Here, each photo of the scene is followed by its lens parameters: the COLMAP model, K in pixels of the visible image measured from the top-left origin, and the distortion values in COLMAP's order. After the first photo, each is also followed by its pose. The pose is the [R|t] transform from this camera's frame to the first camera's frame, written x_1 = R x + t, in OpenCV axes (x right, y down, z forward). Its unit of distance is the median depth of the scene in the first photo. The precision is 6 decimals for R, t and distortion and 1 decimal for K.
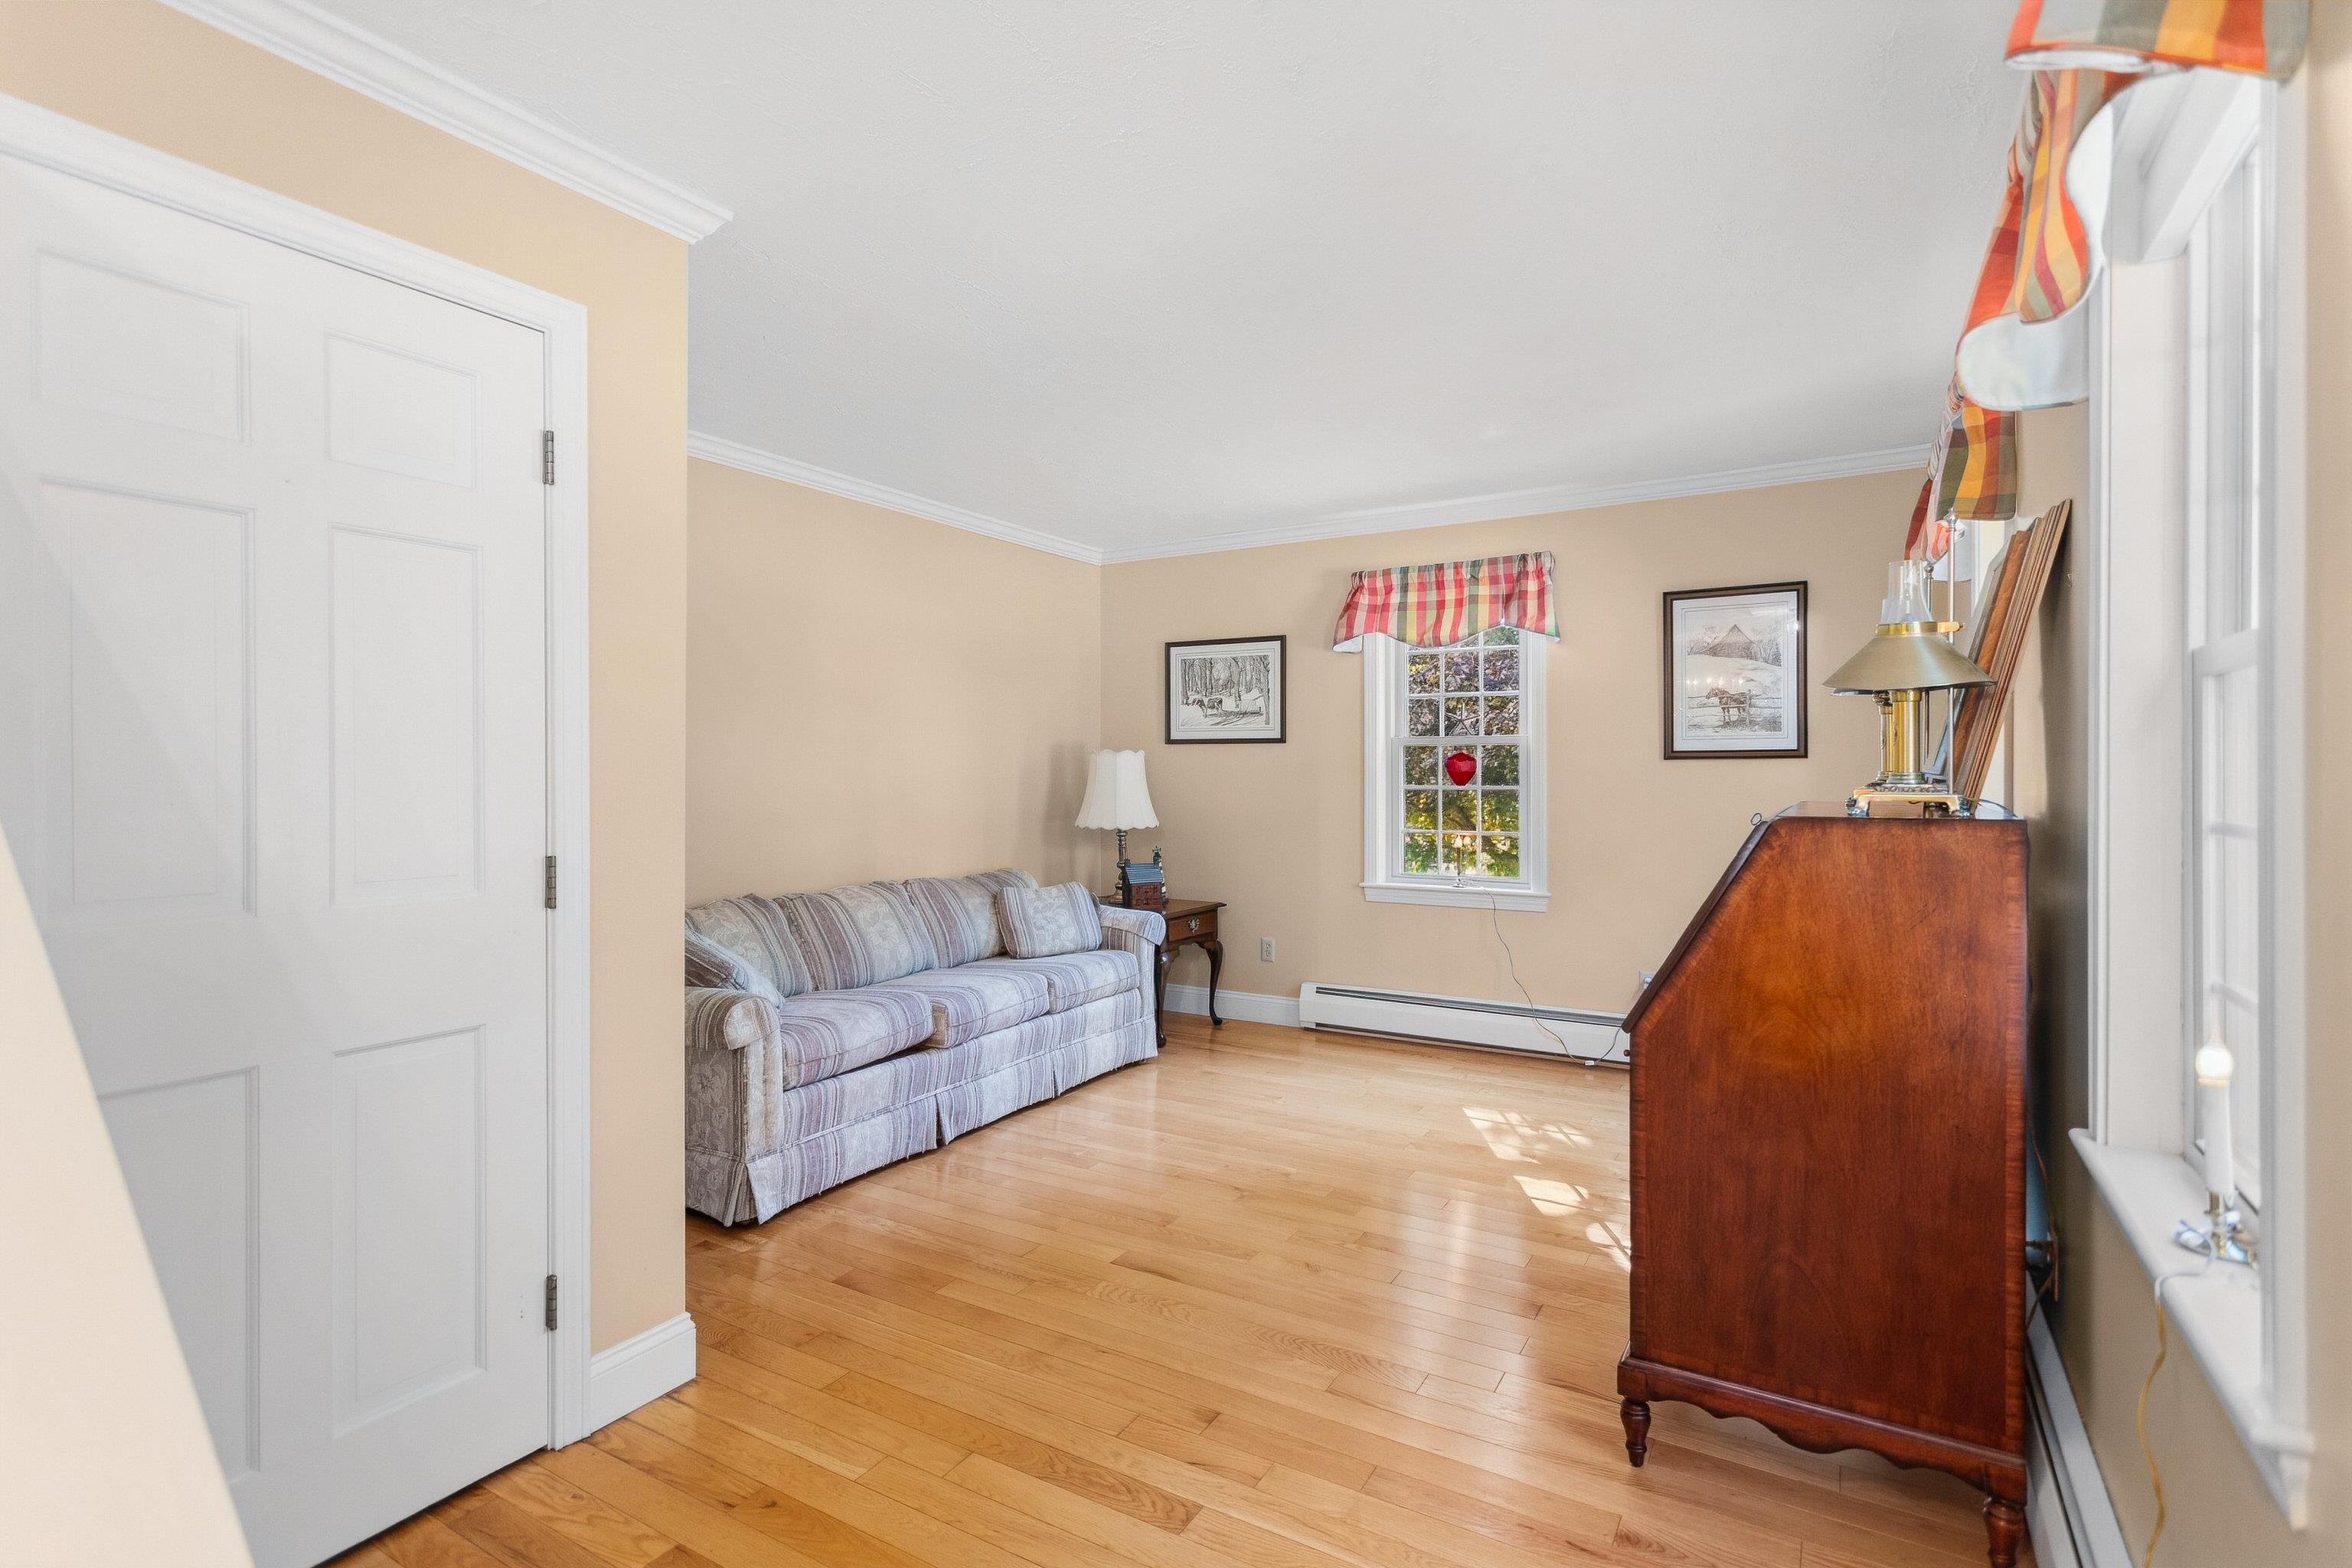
lens RADIAL K [[1113.8, 0, 1174.9], [0, 1113.8, 777.7], [0, 0, 1]] dist [0.000937, -0.000830]
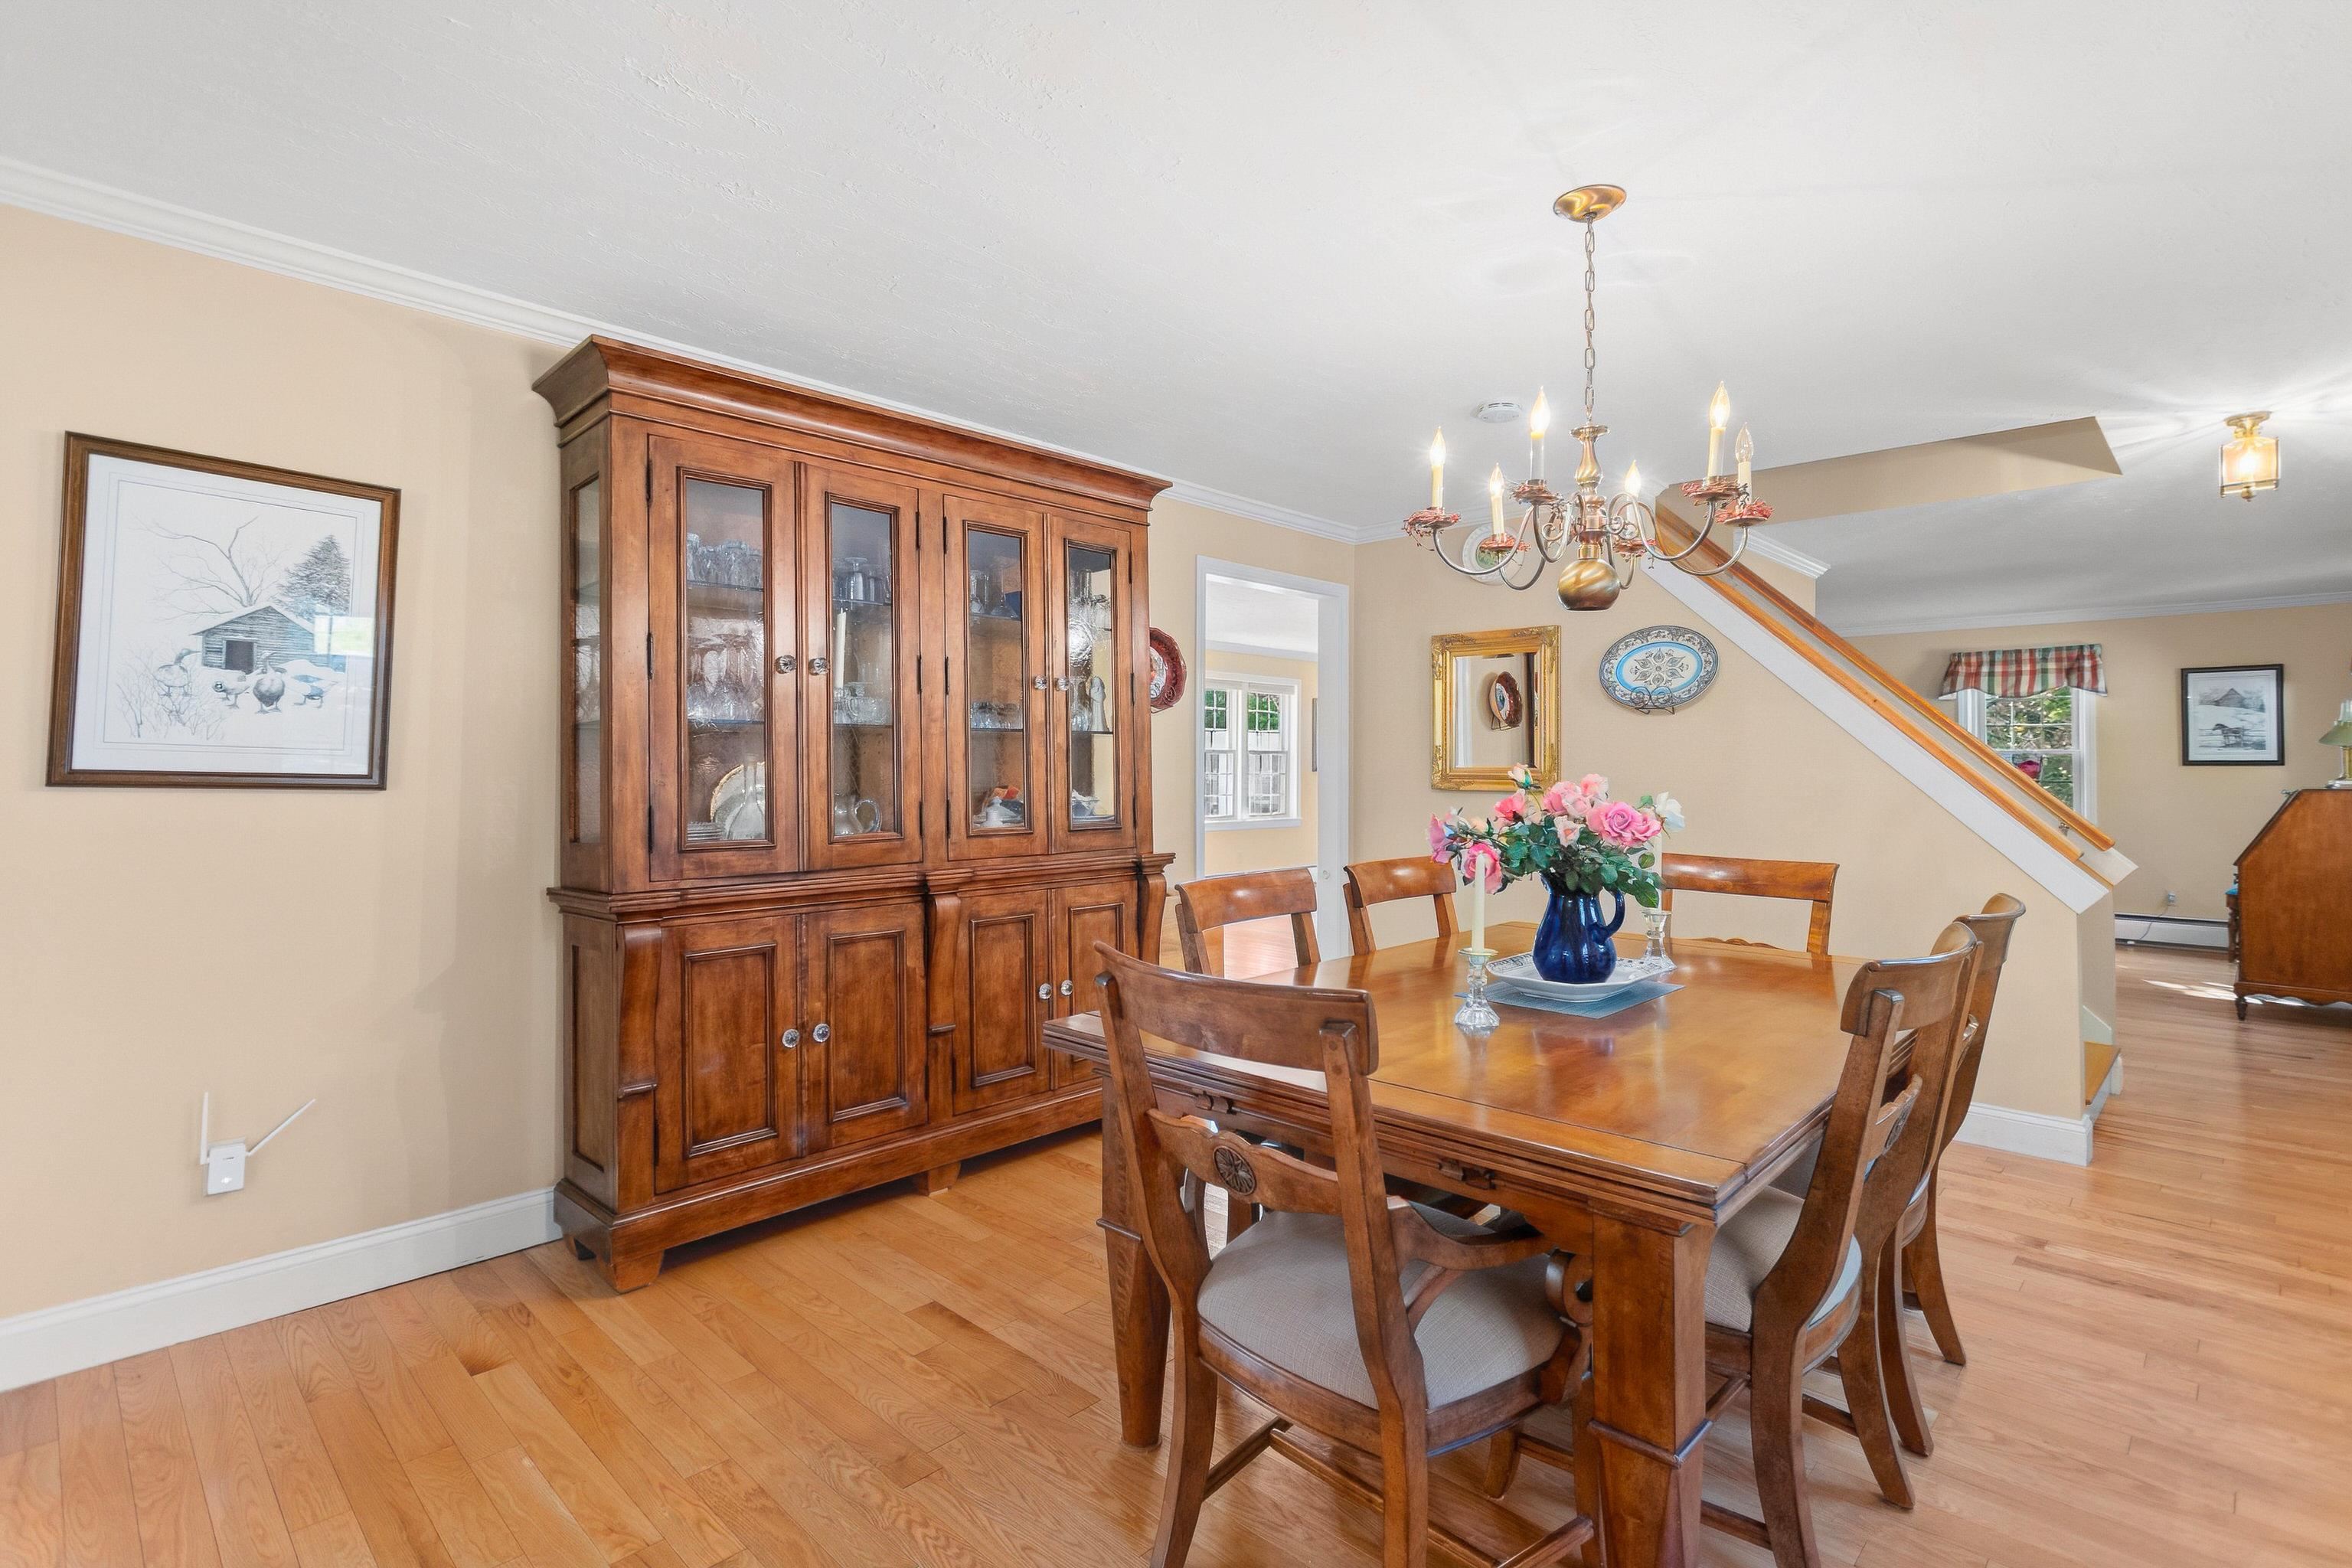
lens RADIAL K [[1113.8, 0, 1169.8], [0, 1113.8, 748.2], [0, 0, 1]] dist [0.000937, -0.000830]
pose [[0.972801, 0.000949, -0.231640, -0.652161], [-0.005720, 0.999785, -0.019924, 0.000297], [0.231571, 0.020707, 0.972598, -0.988227]]
